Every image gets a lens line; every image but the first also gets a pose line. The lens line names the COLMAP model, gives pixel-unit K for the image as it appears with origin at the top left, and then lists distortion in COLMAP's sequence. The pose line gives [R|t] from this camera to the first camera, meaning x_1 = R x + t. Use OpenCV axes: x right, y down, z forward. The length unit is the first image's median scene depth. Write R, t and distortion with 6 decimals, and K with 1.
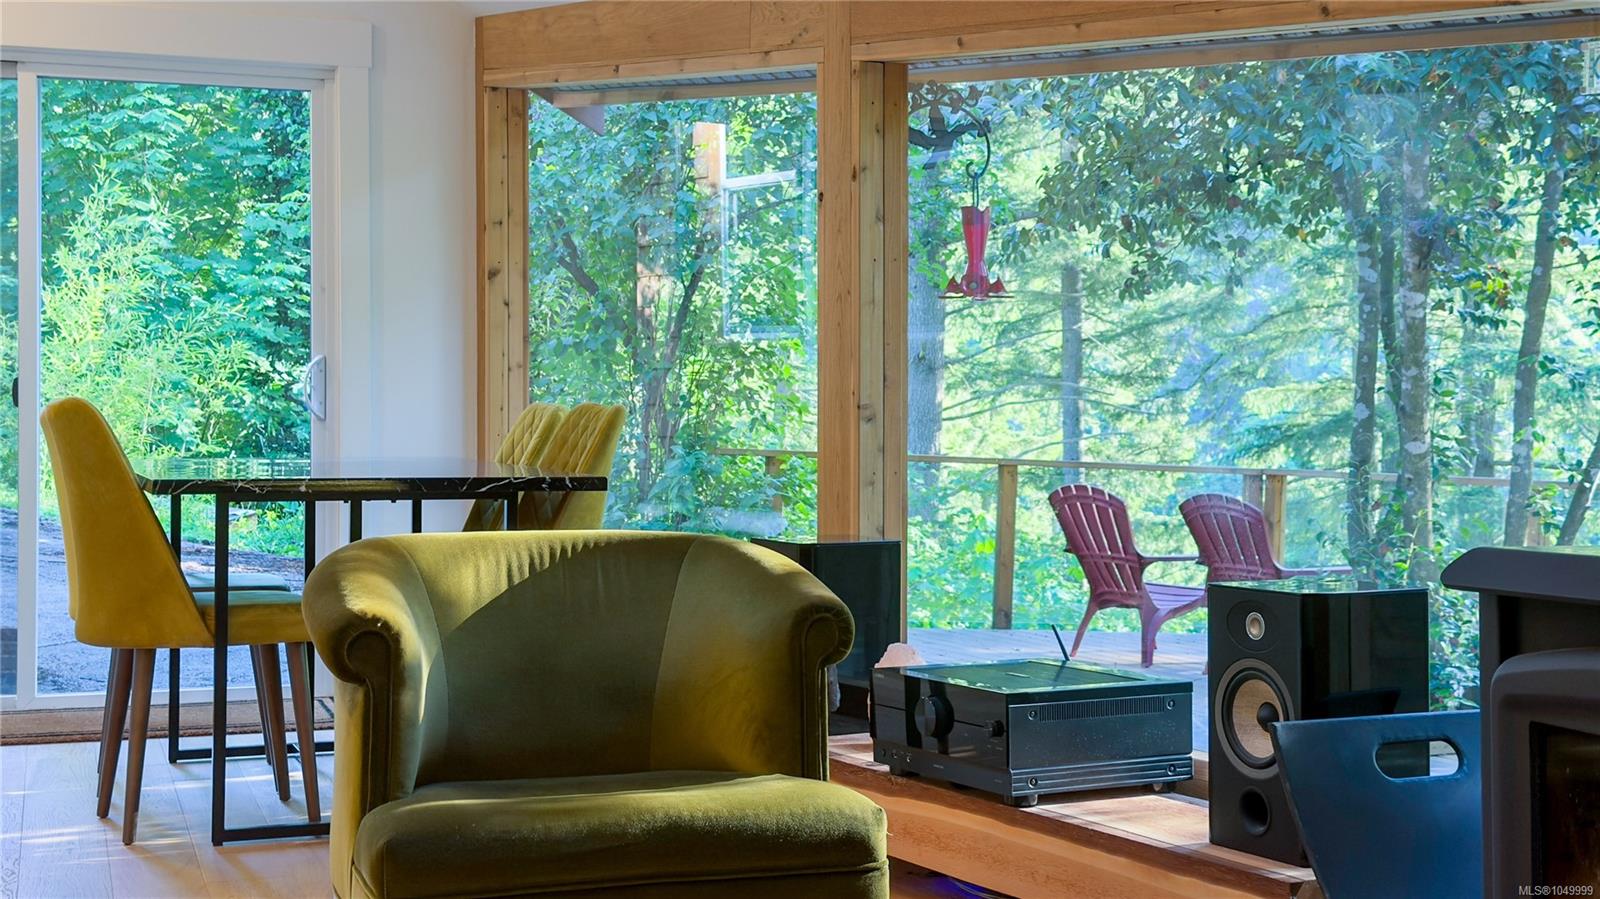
lens RADIAL K [[2228.8, 0, 763.8], [0, 2228.8, 334.4], [0, 0, 1]] dist [0.071695, 0.000000]
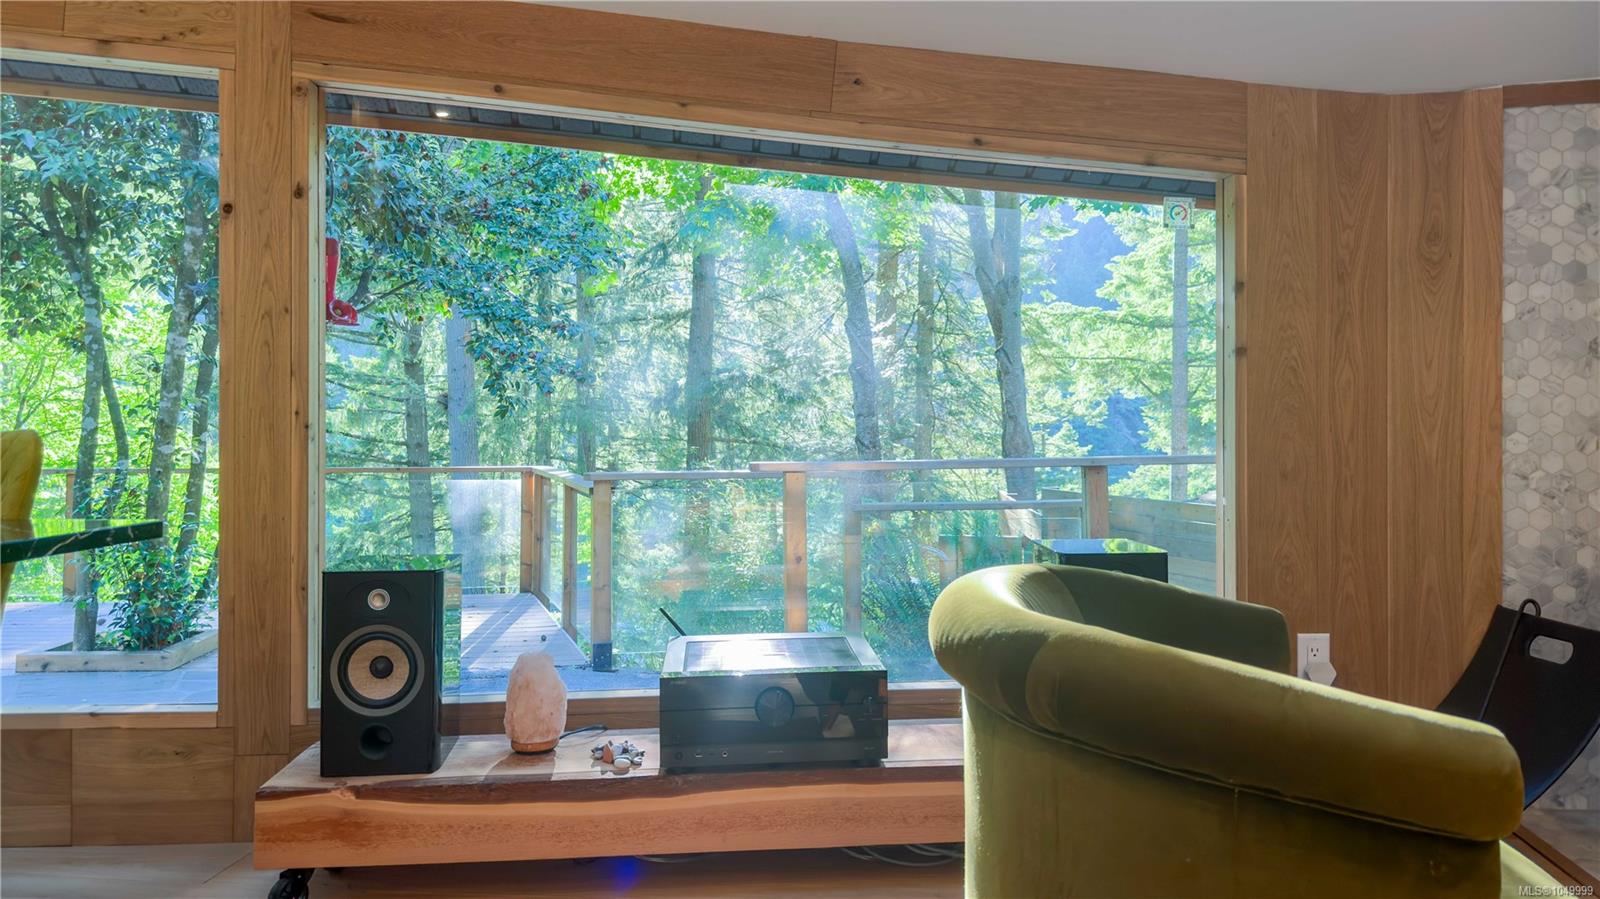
lens RADIAL K [[1149.2, 0, 792.0], [0, 1149.2, 397.8], [0, 0, 1]] dist [0.040317, -0.049293]
pose [[0.416628, 0.005738, 0.909059, -0.236202], [-0.022451, 0.999740, 0.003979, 0.008635], [-0.908800, -0.022067, 0.416648, 0.412831]]
